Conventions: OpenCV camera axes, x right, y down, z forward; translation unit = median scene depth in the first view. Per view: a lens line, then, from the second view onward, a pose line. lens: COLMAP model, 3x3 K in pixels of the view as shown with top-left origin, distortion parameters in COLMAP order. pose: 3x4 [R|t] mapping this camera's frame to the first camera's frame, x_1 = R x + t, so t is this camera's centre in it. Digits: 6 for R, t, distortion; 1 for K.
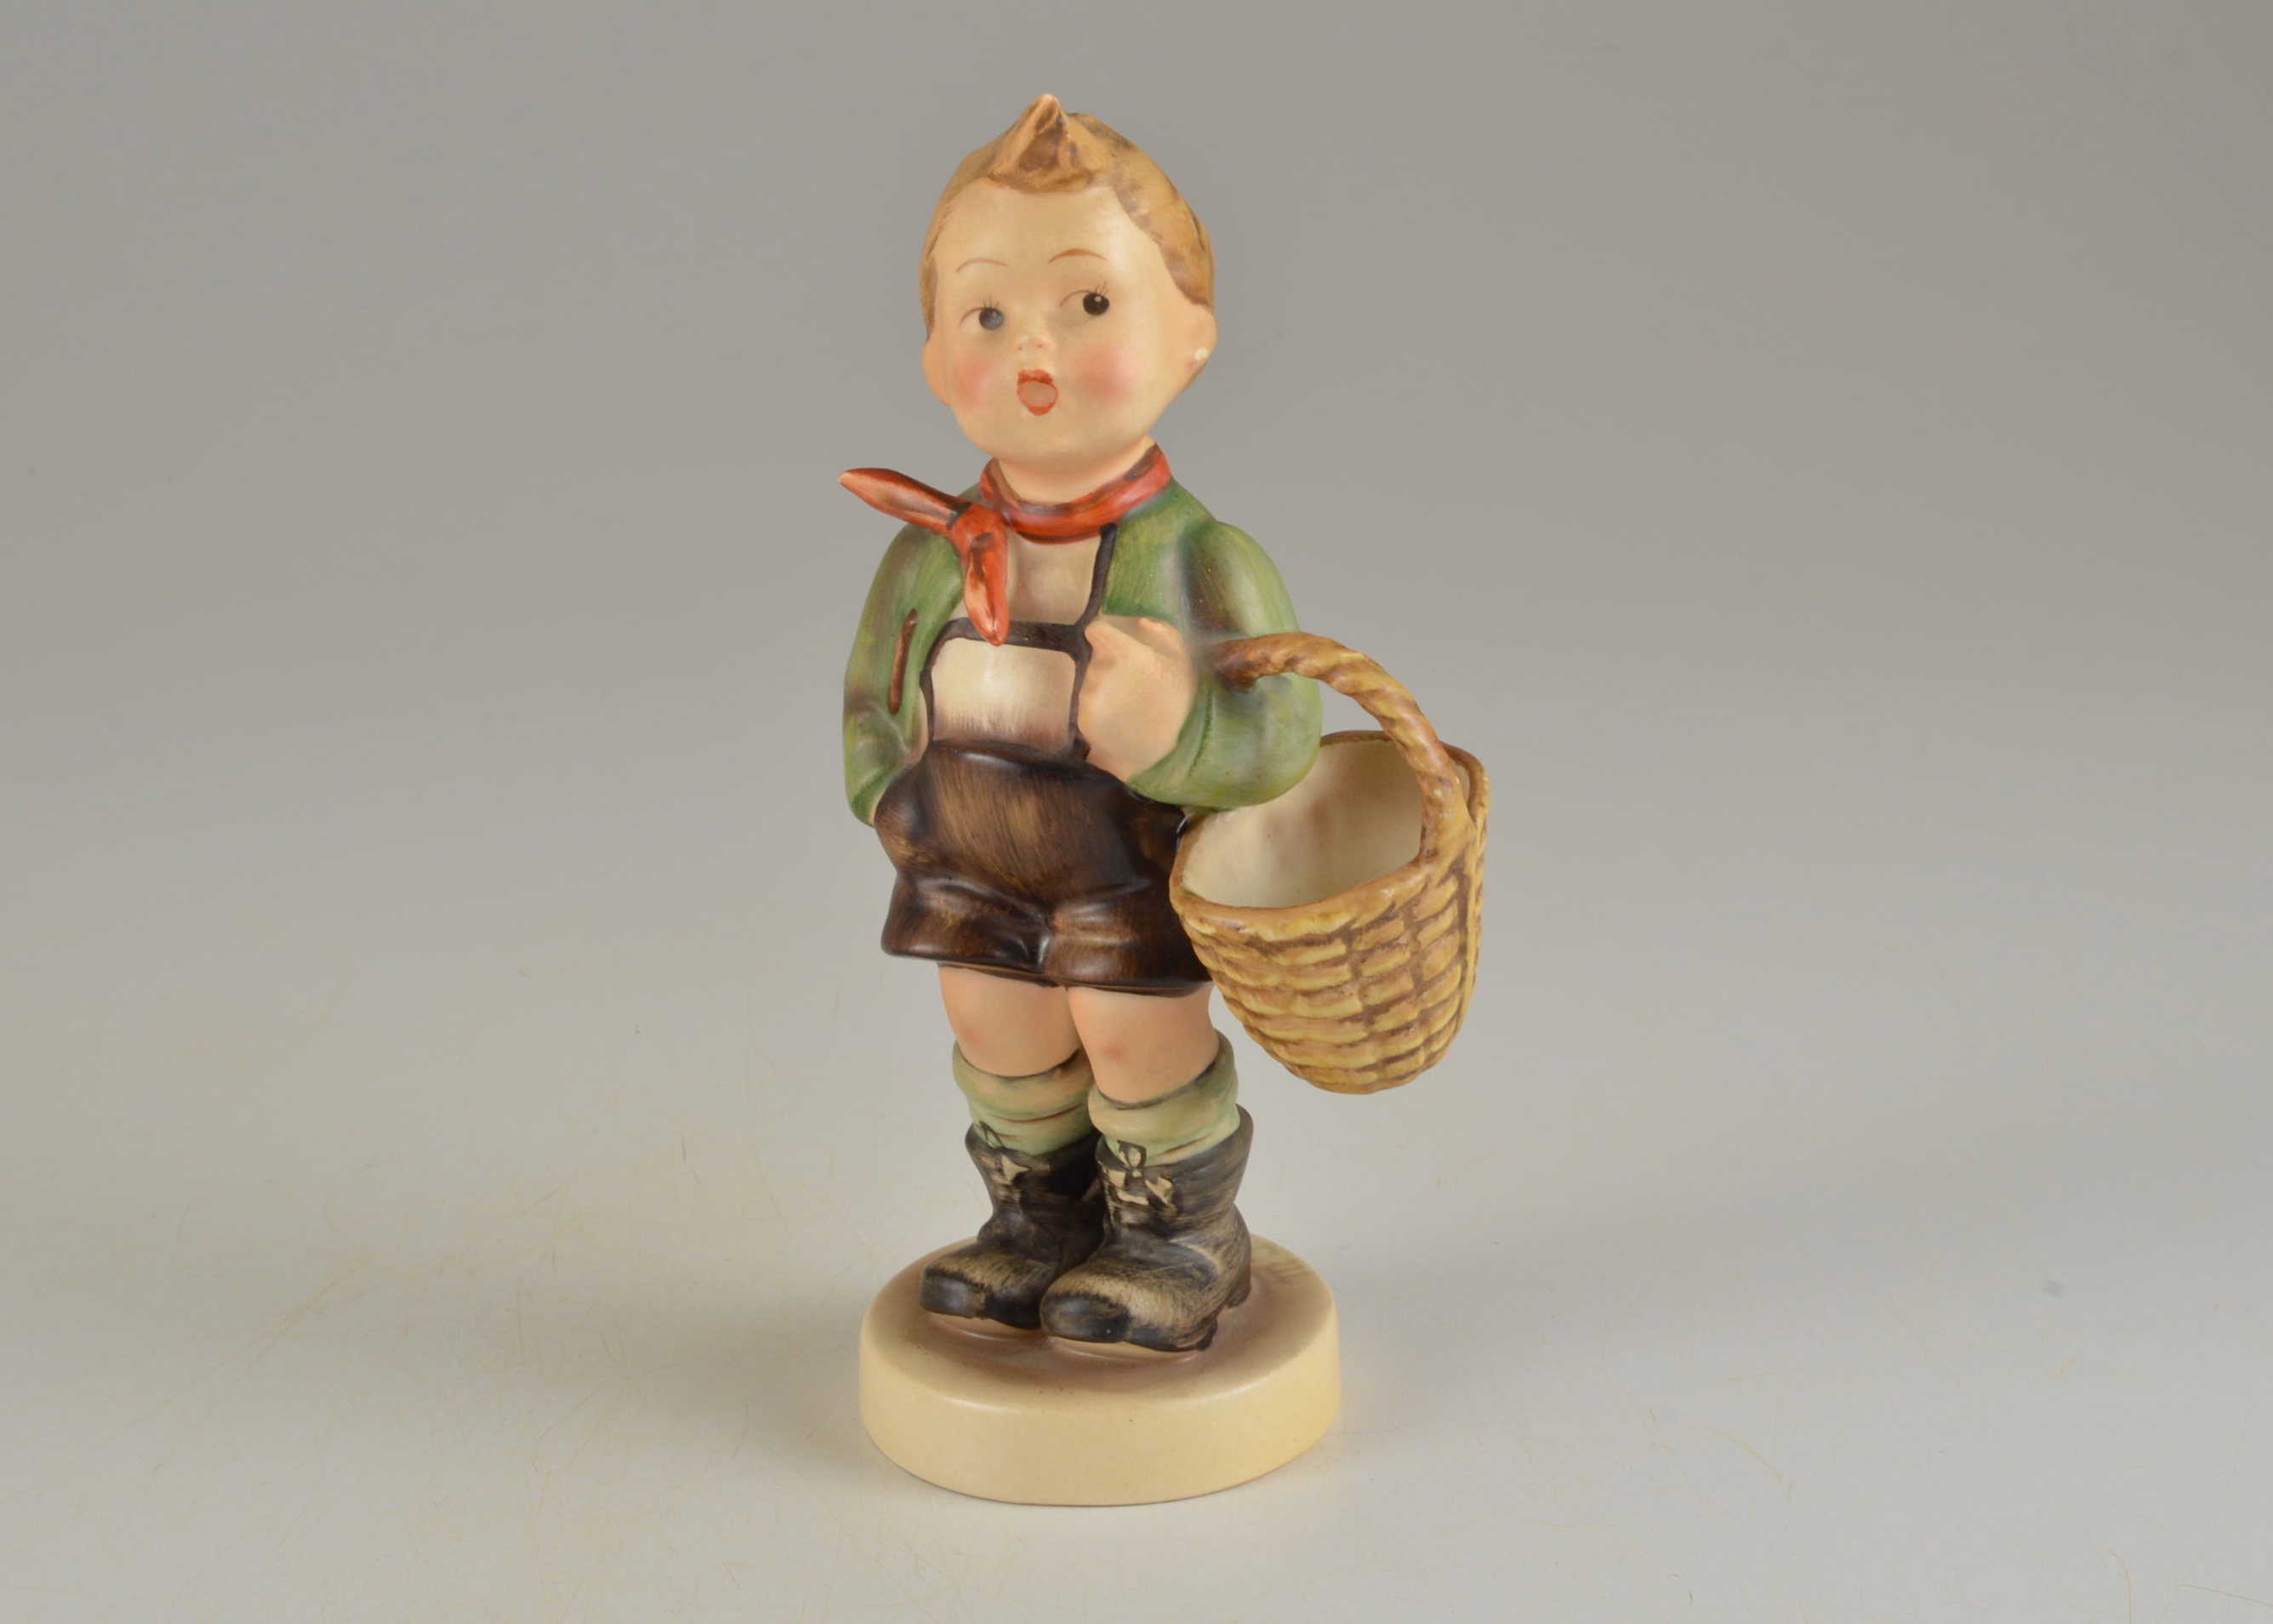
lens RADIAL K [[4216.5, 0, 1237.1], [0, 4216.5, 778.7], [0, 0, 1]] dist [-0.054037, 0.000000]
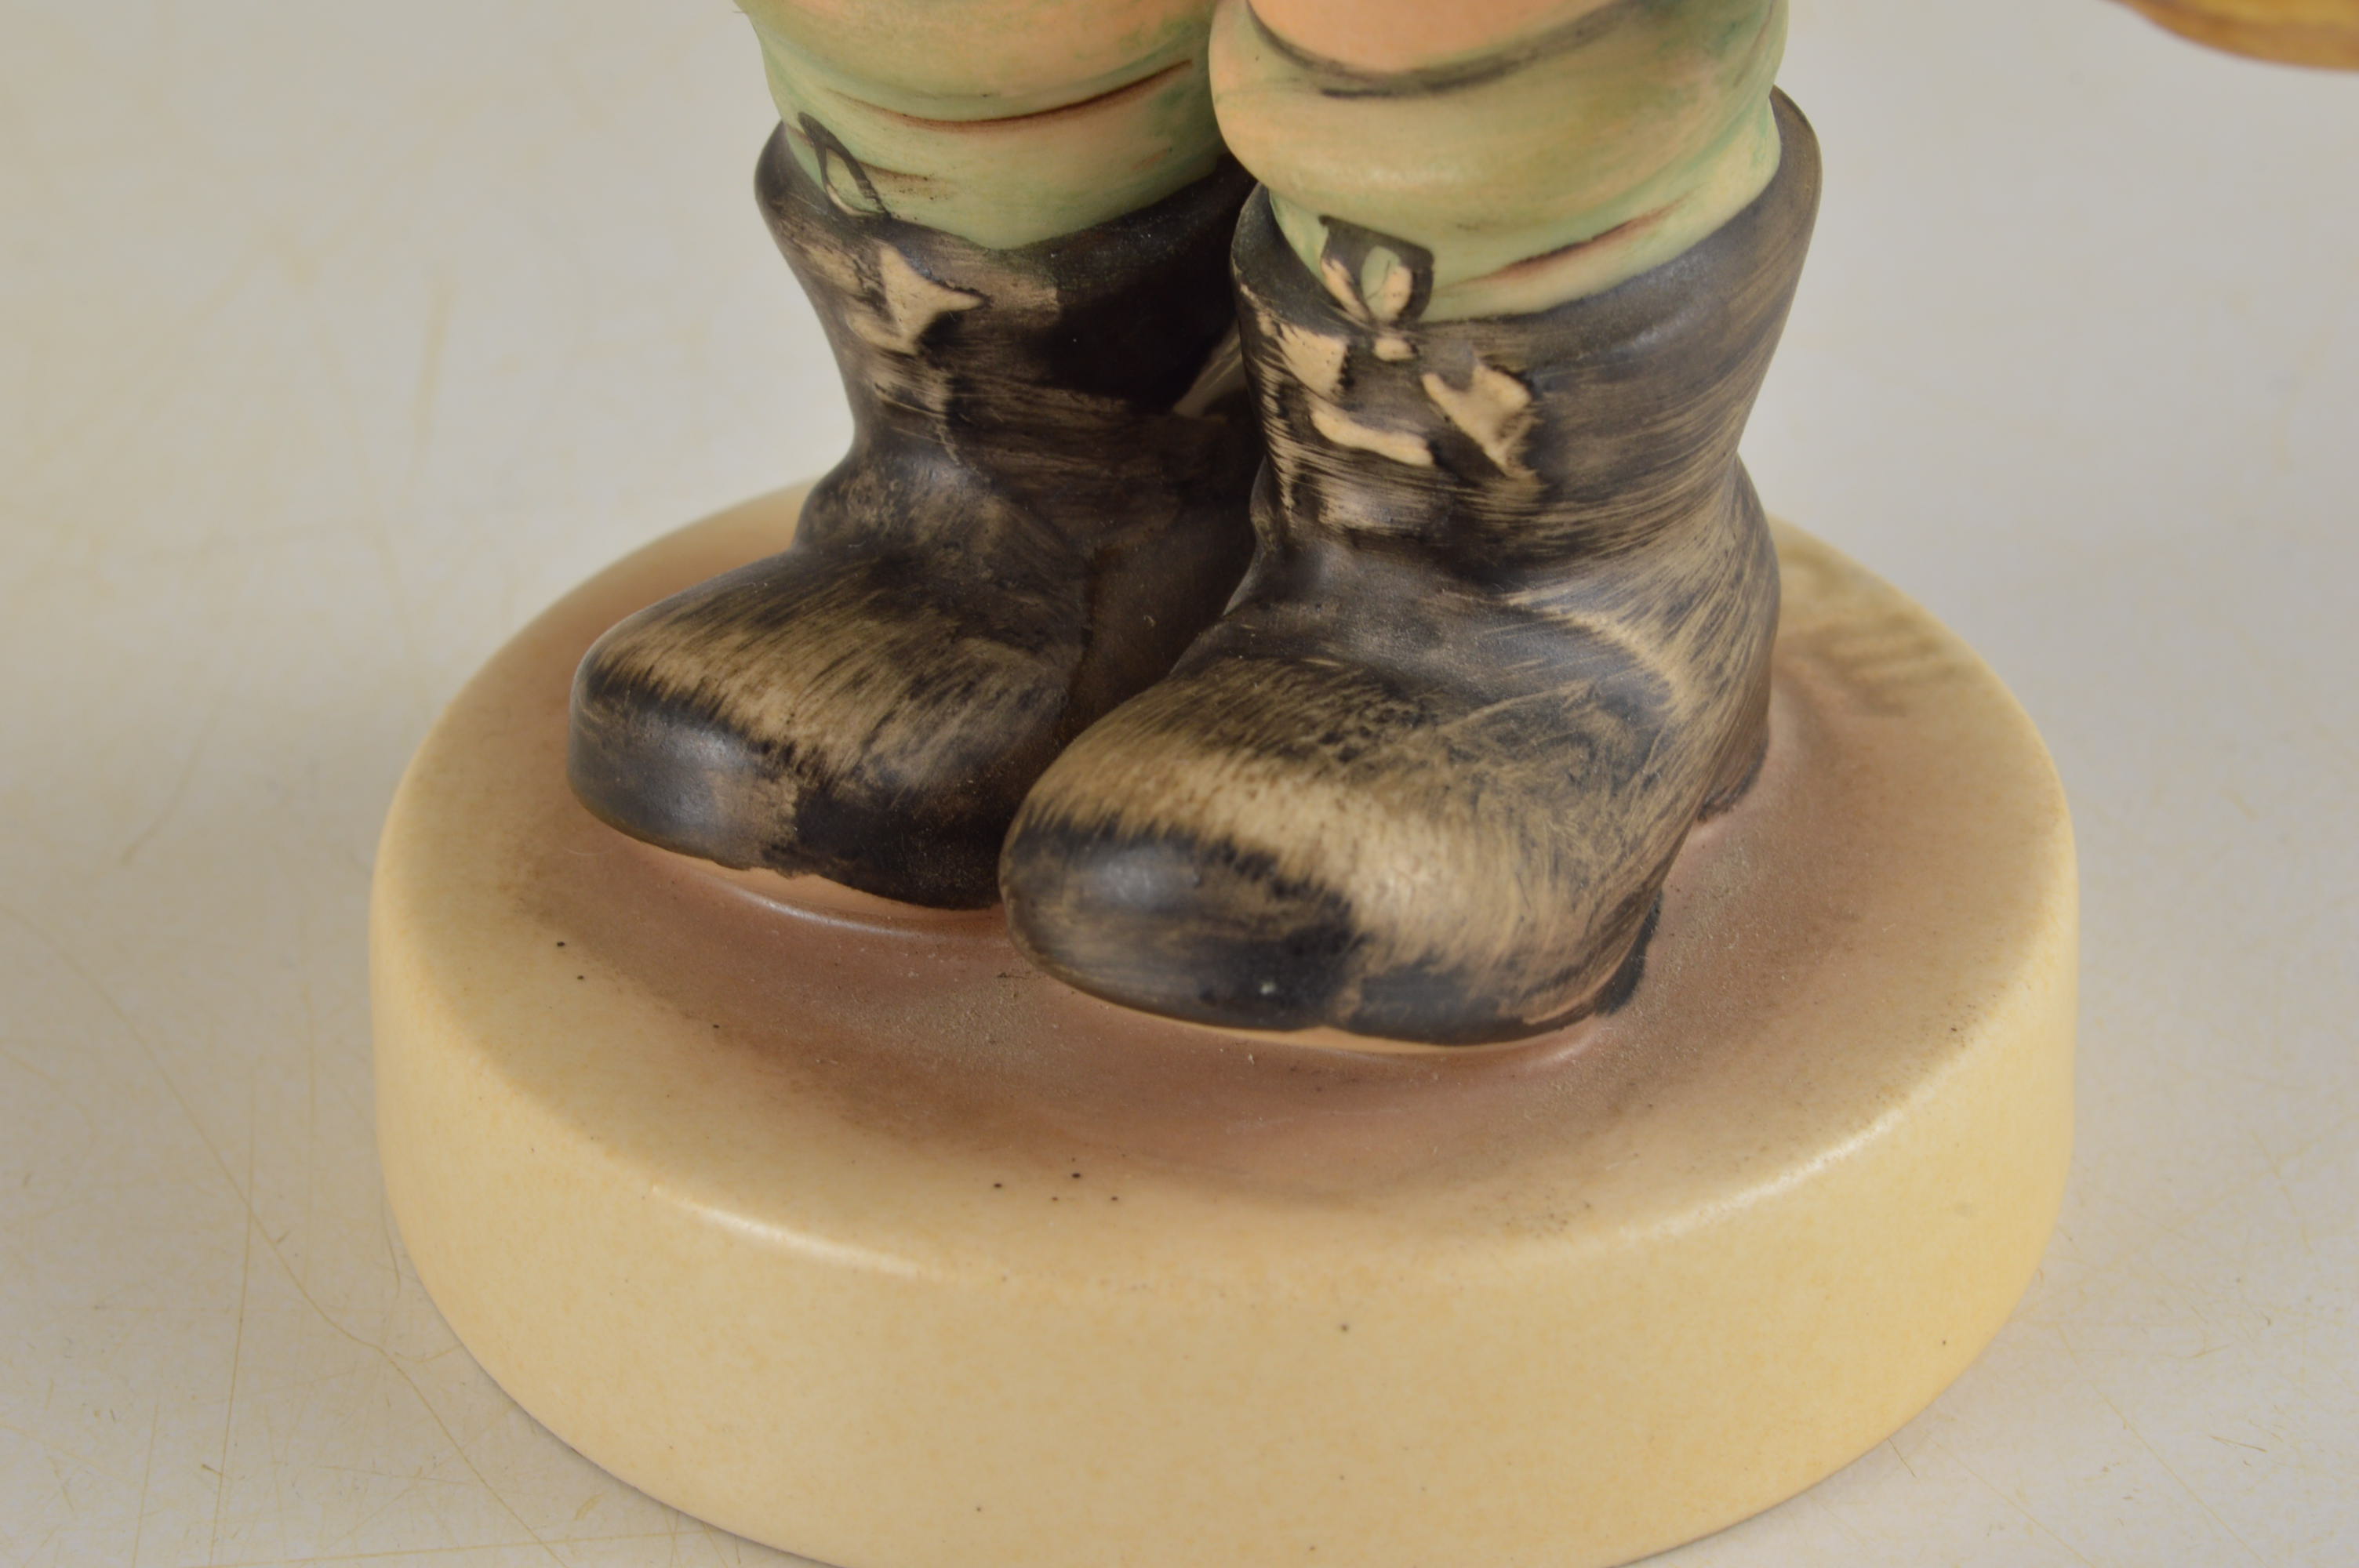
lens RADIAL K [[5103.1, 0, 1191.7], [0, 5103.1, 781.1], [0, 0, 1]] dist [0.006032, 0.000000]
pose [[0.998970, 0.034783, -0.029153, -0.026522], [-0.027013, 0.971876, 0.233937, 0.047999], [0.036470, -0.232908, 0.971815, 0.705260]]
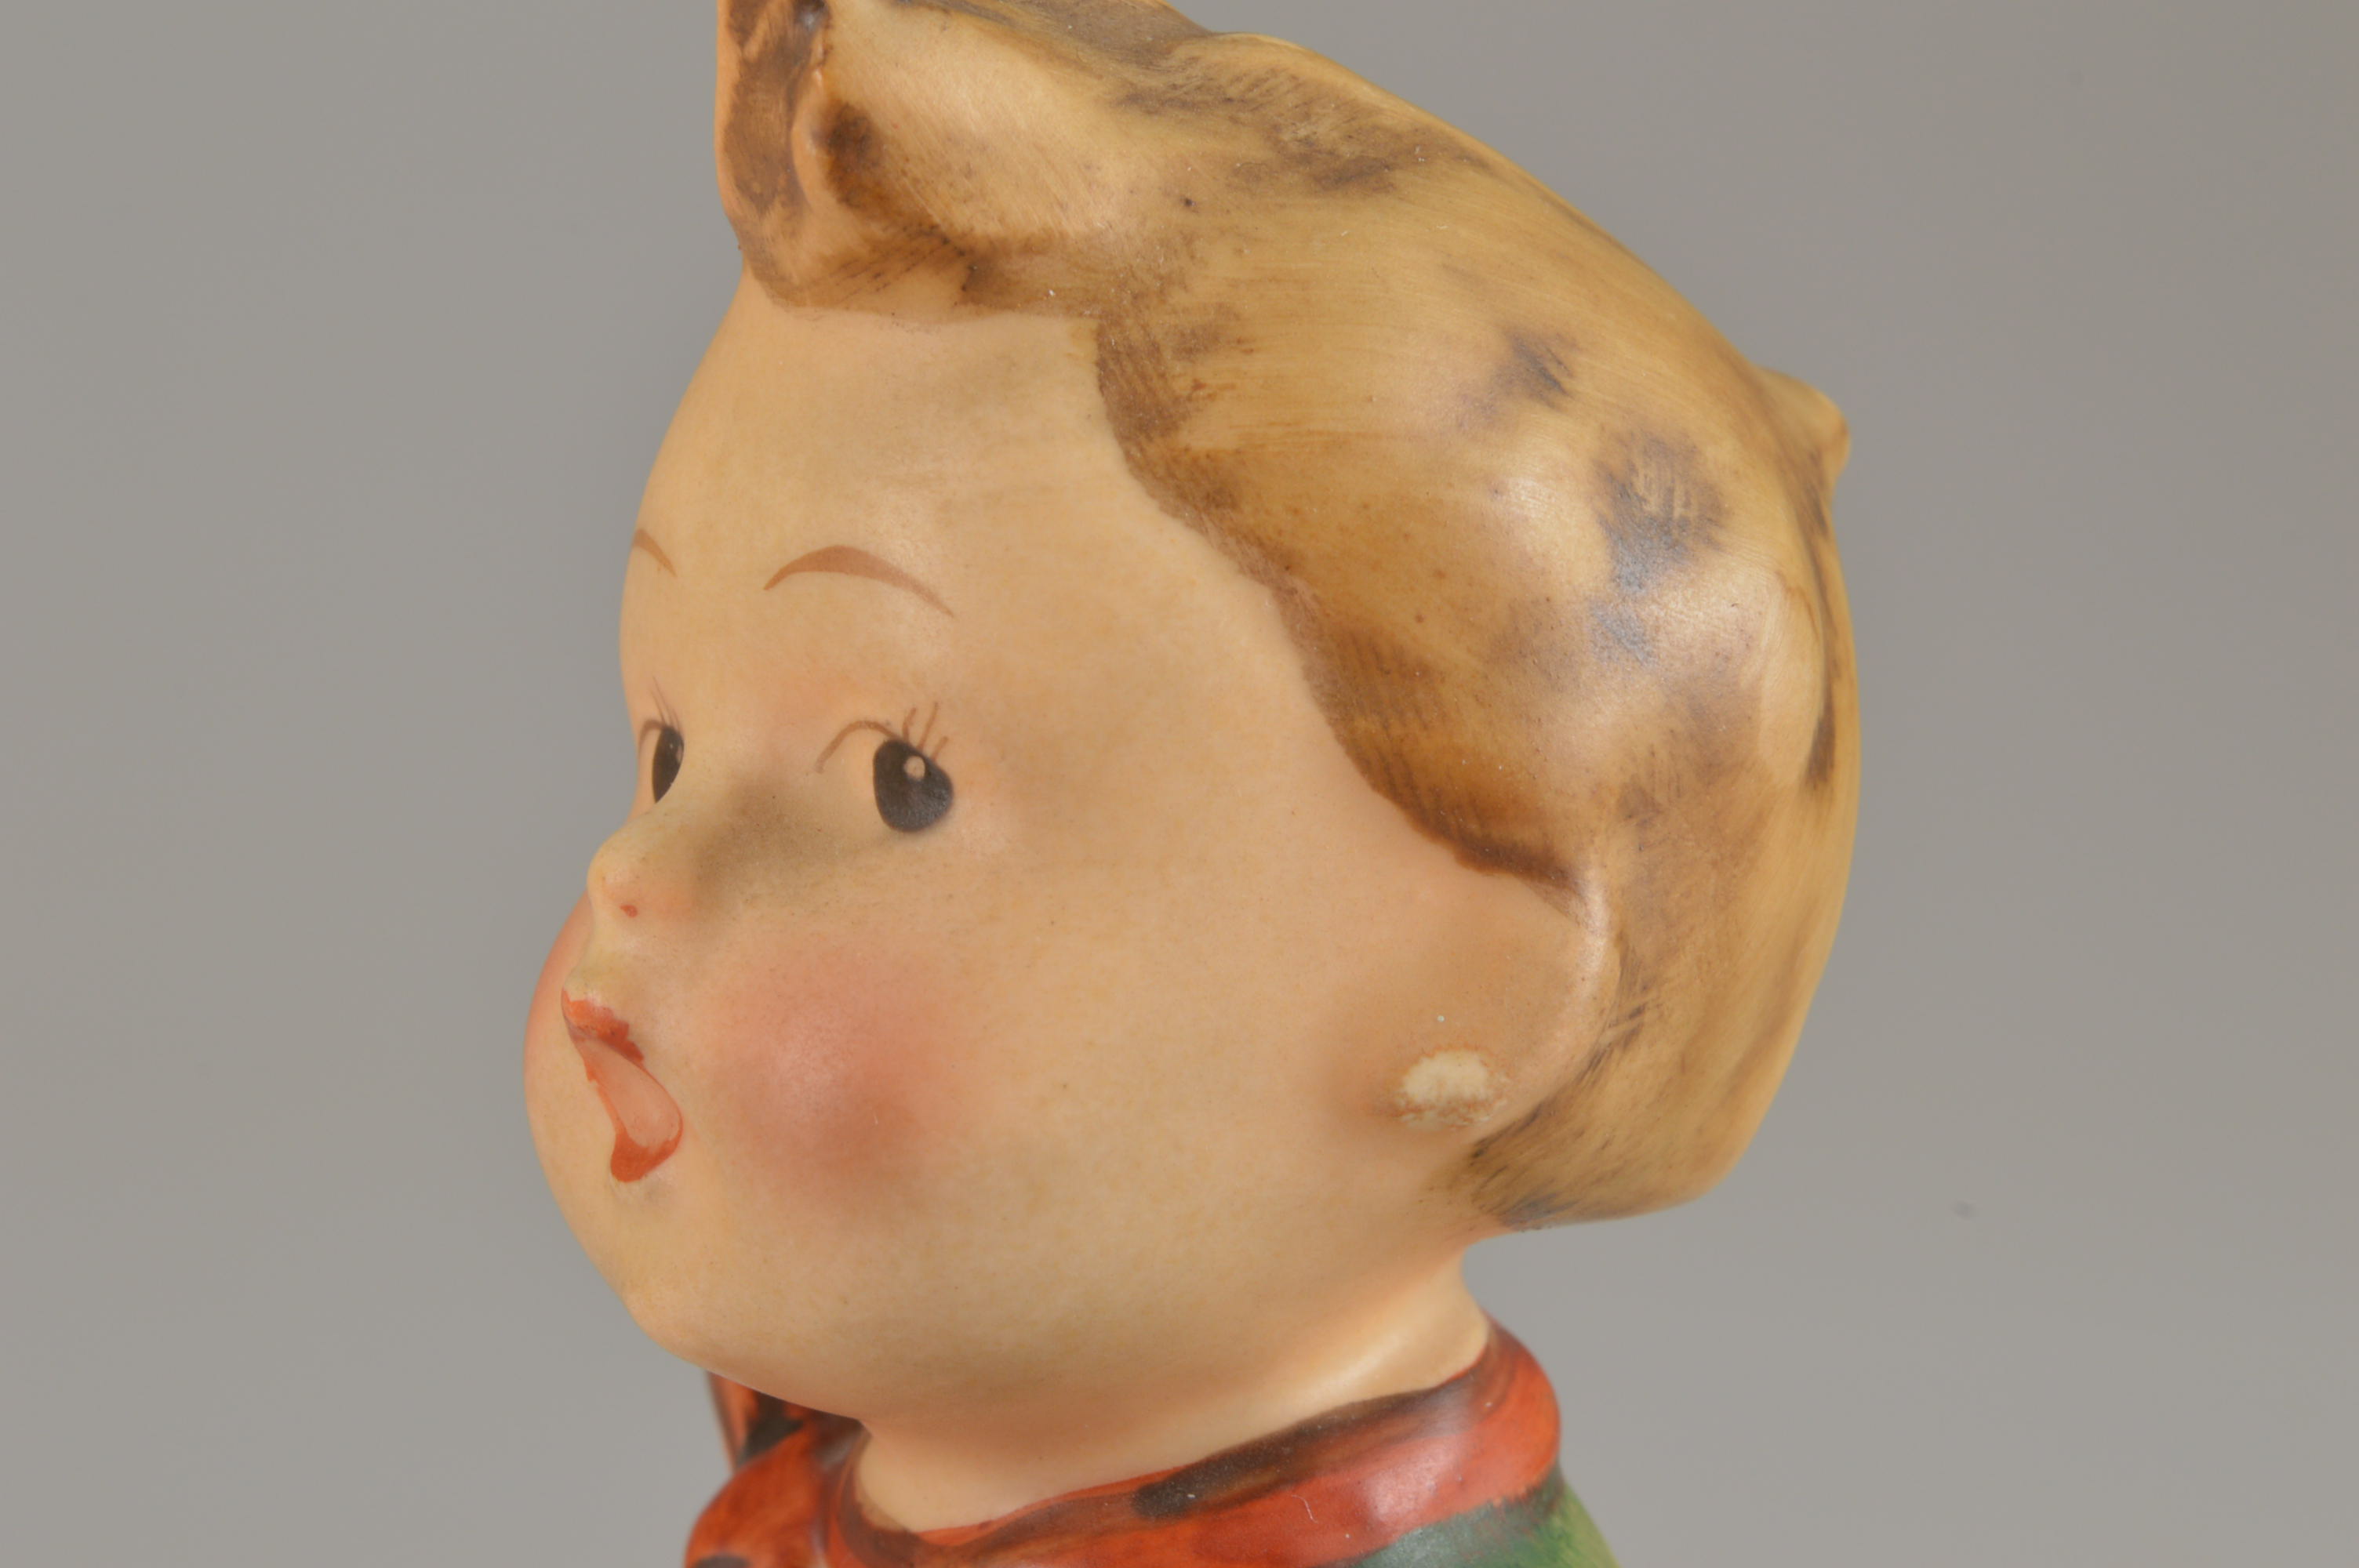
lens RADIAL K [[5103.1, 0, 1176.0], [0, 5103.1, 792.2], [0, 0, 1]] dist [0.006032, 0.000000]
pose [[0.715568, 0.176459, -0.675888, 0.166817], [-0.222723, 0.974703, 0.018674, -0.115340], [0.662085, 0.137173, 0.736768, 0.756500]]
